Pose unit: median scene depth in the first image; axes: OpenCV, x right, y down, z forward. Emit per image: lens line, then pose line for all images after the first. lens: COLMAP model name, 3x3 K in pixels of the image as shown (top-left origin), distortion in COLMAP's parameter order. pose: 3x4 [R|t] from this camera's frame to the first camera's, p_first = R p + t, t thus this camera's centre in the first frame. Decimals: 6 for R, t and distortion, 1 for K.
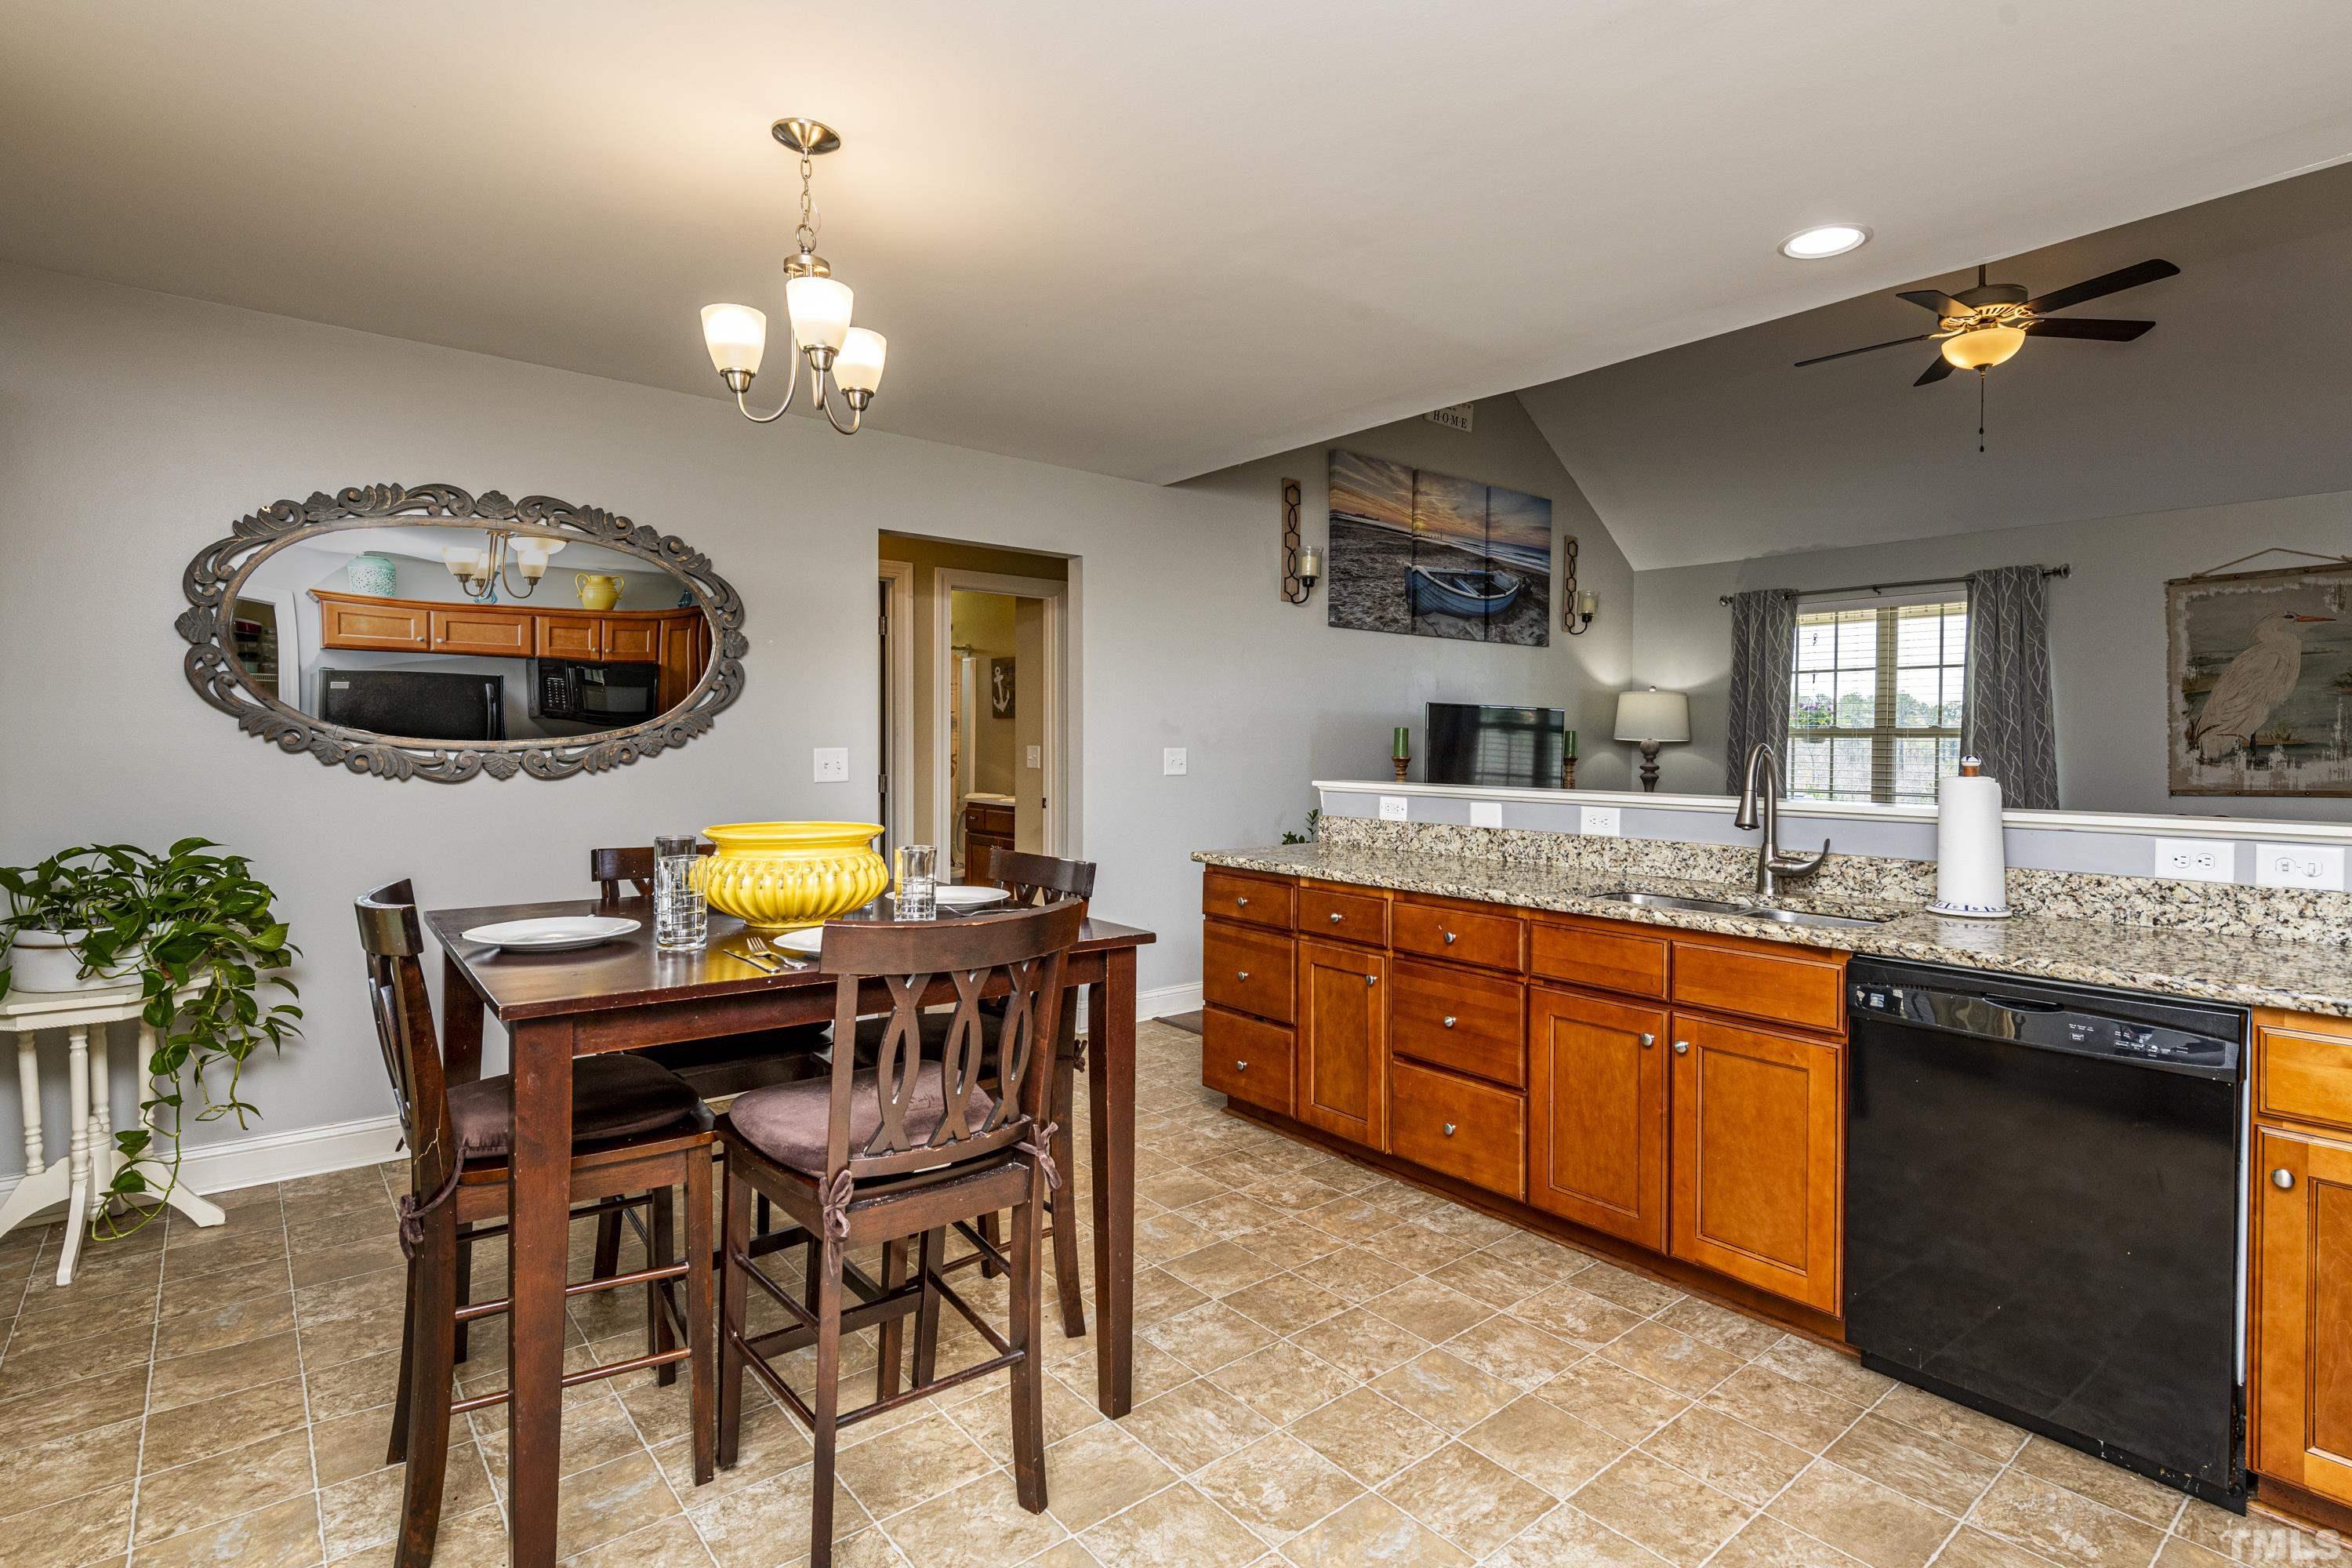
lens RADIAL K [[1148.6, 0, 1228.9], [0, 1148.6, 751.4], [0, 0, 1]] dist [0.000441, -0.001435]
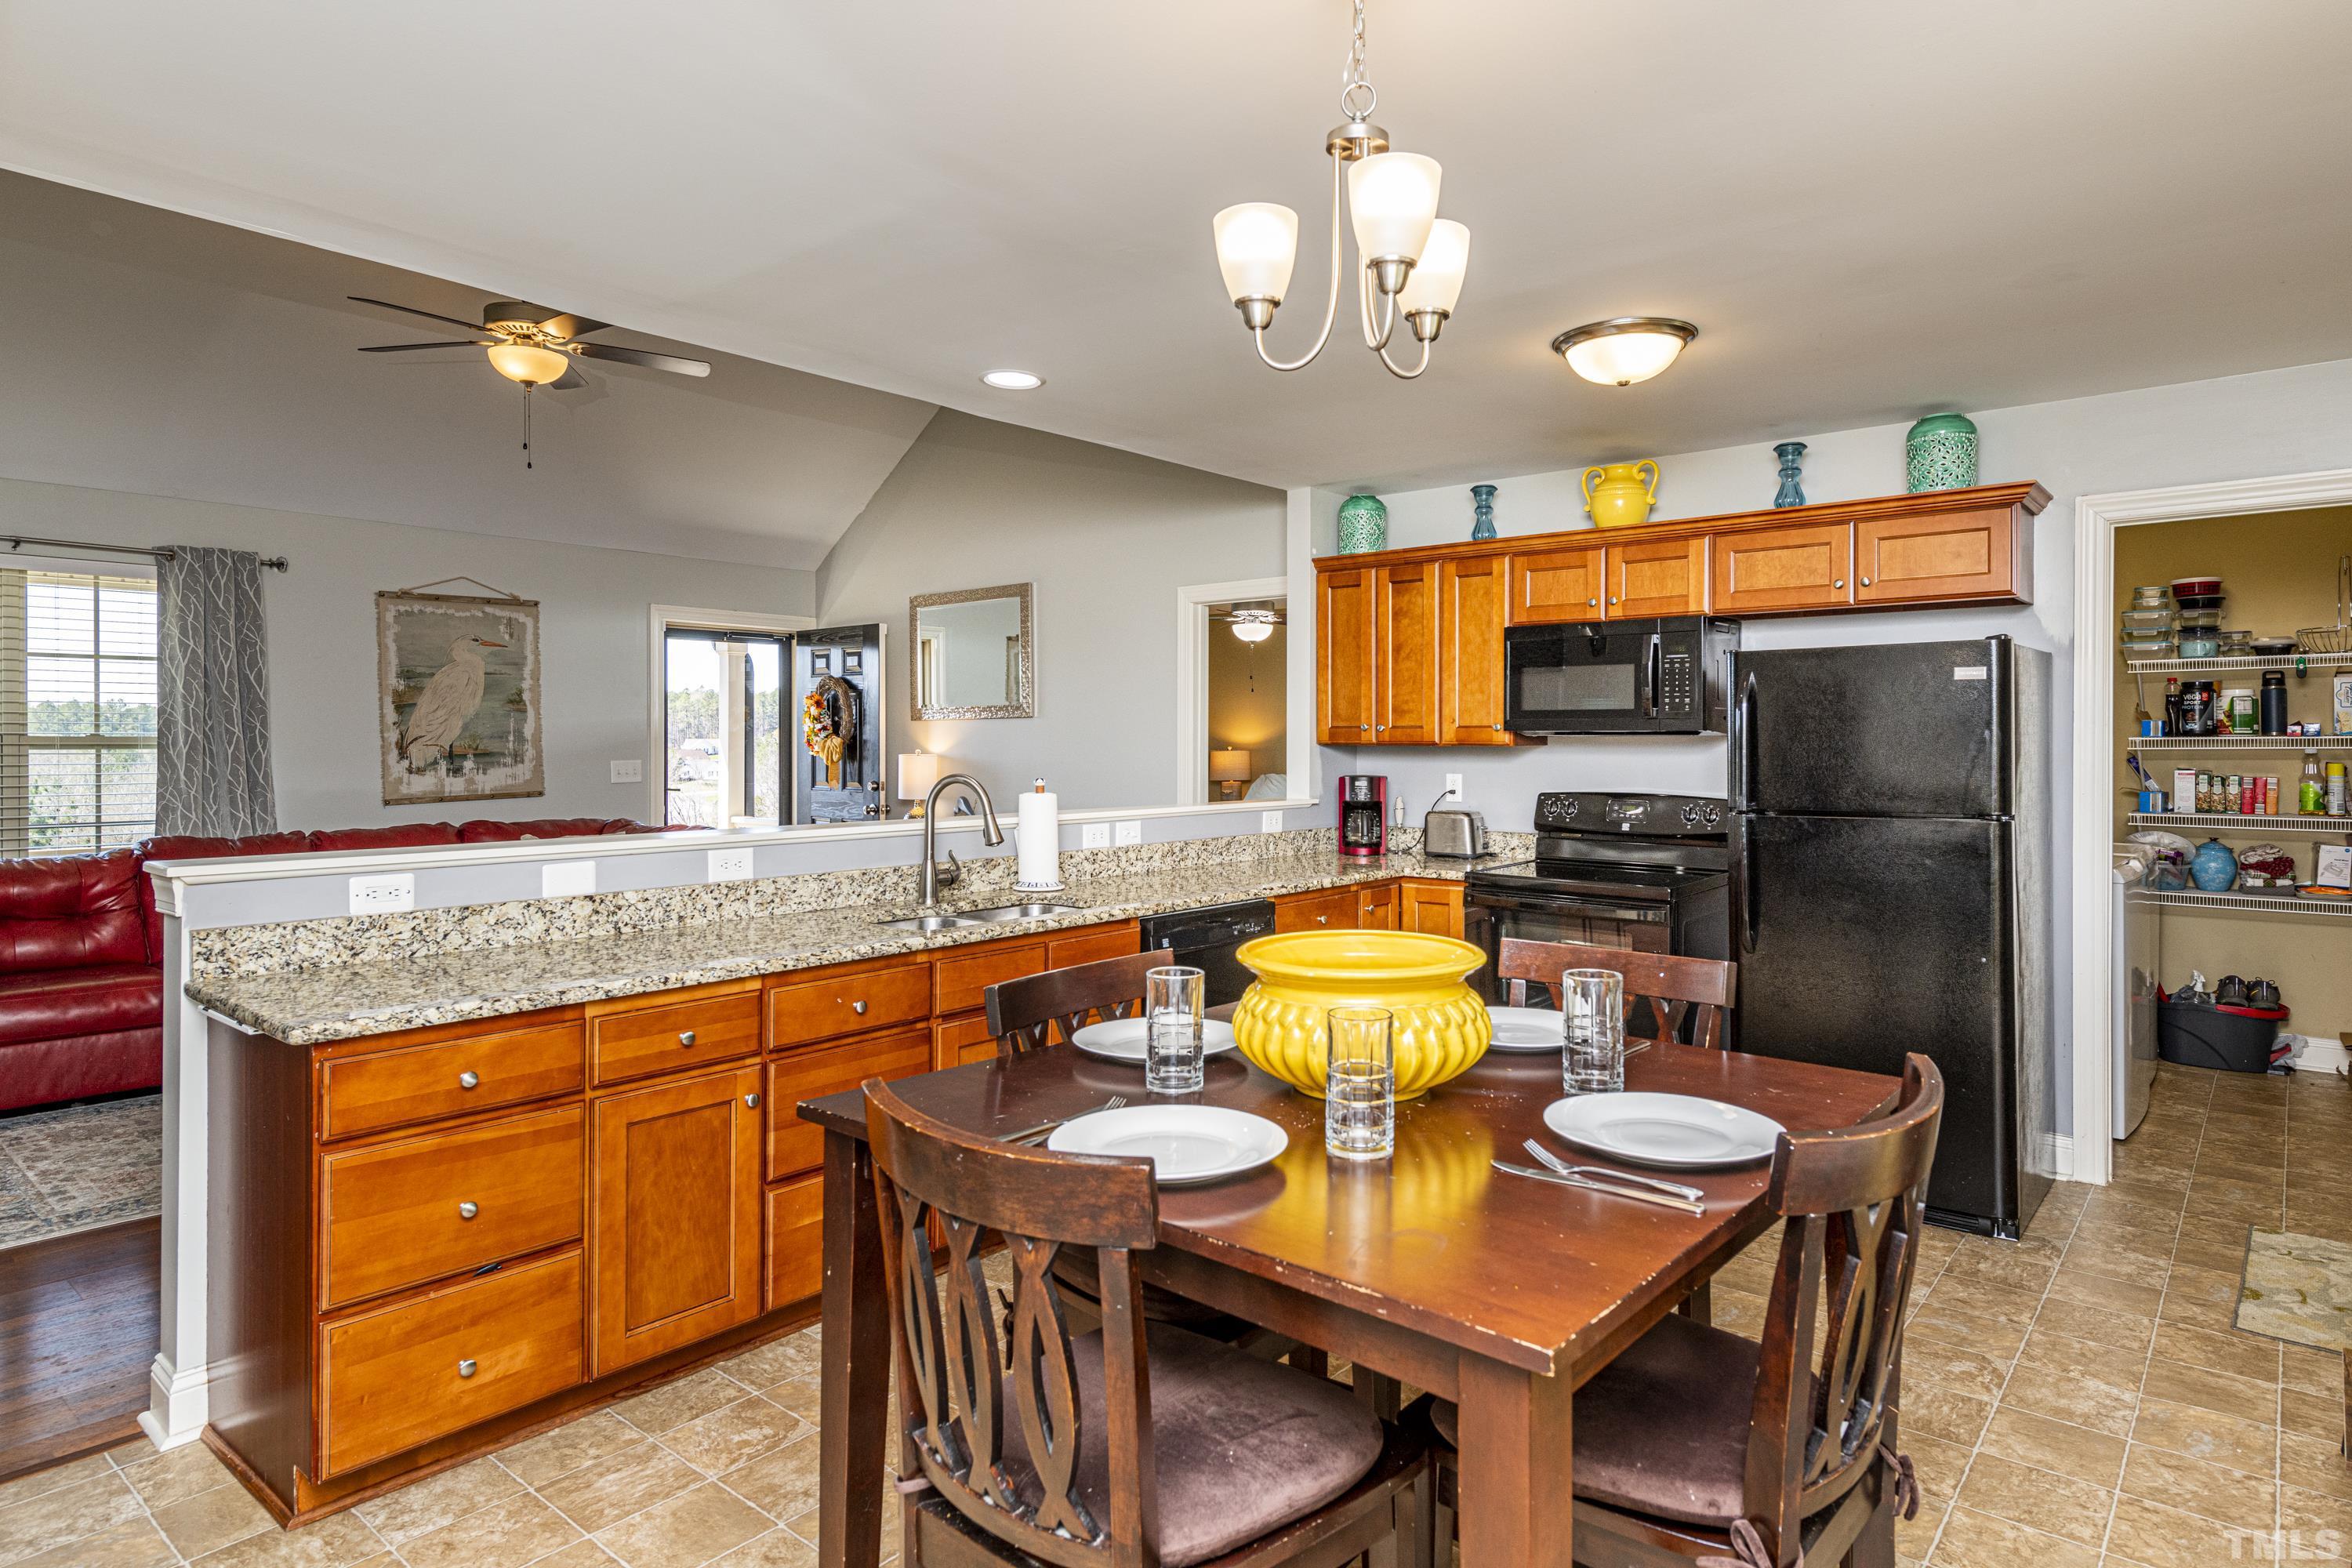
lens RADIAL K [[1288.4, 0, 1231.5], [0, 1288.4, 754.2], [0, 0, 1]] dist [0.005991, -0.012561]
pose [[-0.181752, -0.018822, 0.983164, -0.439617], [0.005362, 0.999783, 0.020132, -0.025805], [-0.983330, 0.008931, -0.181611, 0.482799]]
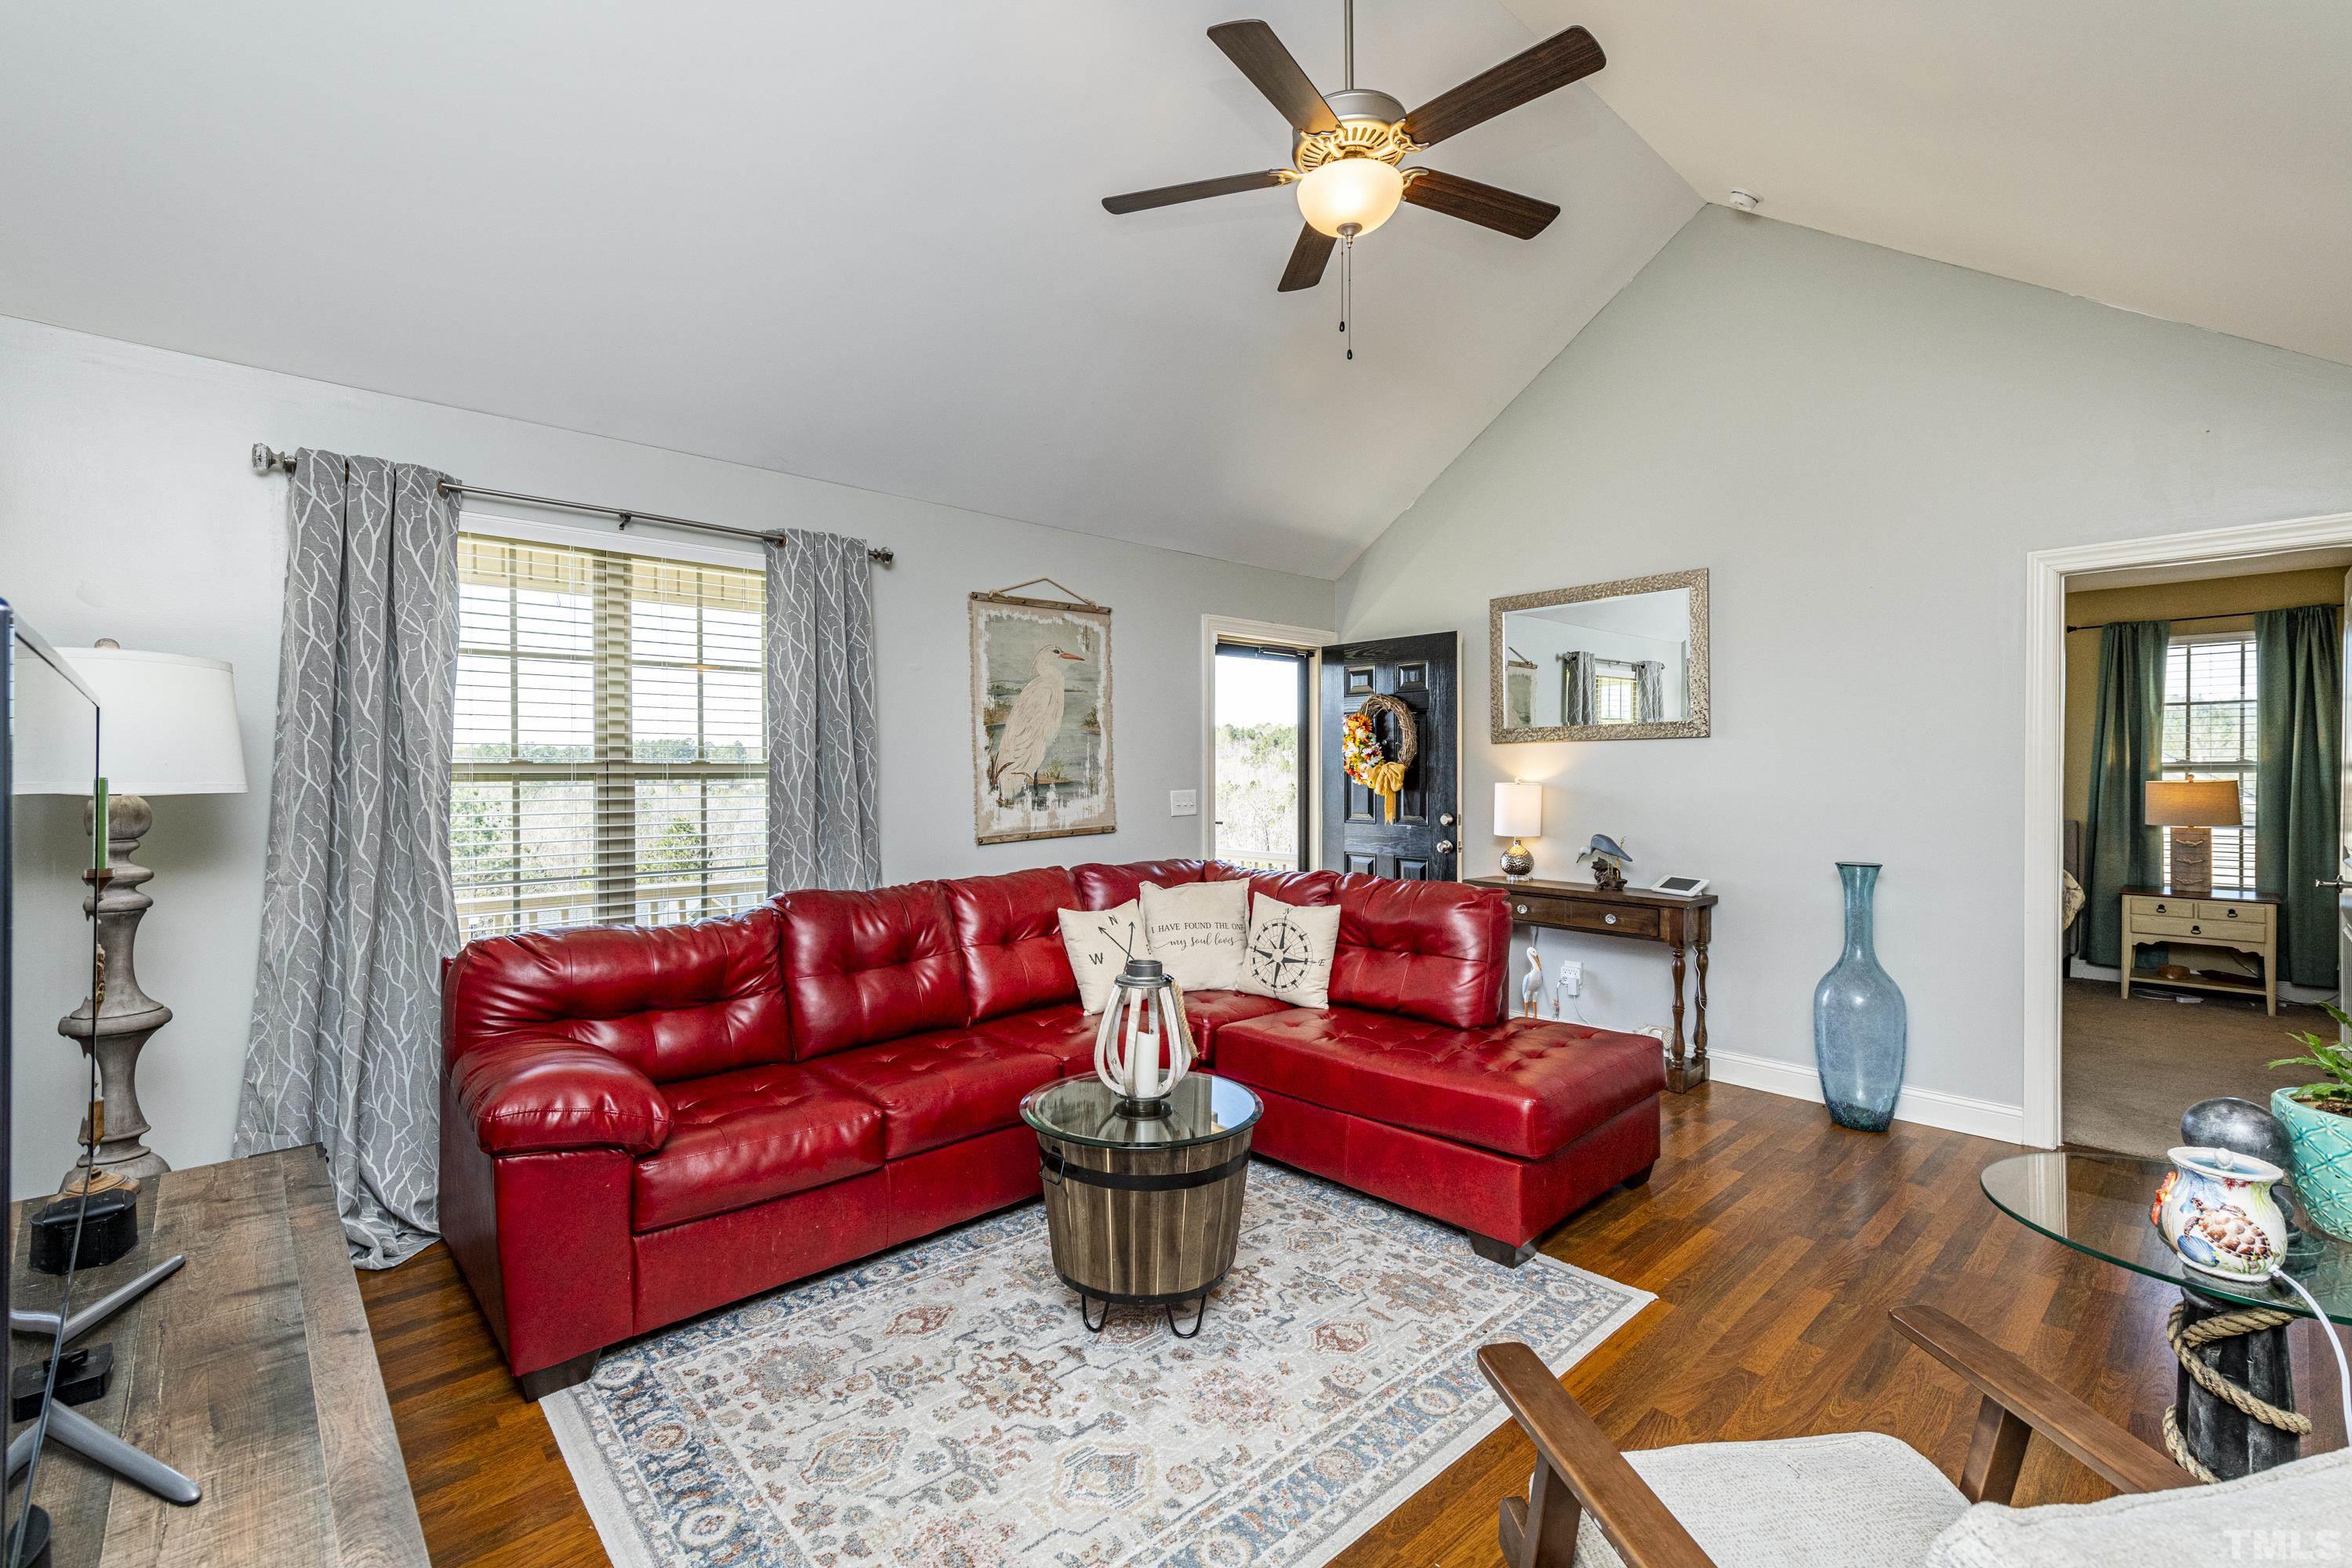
lens RADIAL K [[1012.2, 0, 1172.3], [0, 1012.2, 781.1], [0, 0, 1]] dist [0.001411, -0.000147]
pose [[-0.048739, -0.019135, 0.998628, 0.058748], [0.010782, 0.999748, 0.019683, -0.022686], [-0.998753, 0.011726, -0.048521, 0.910124]]
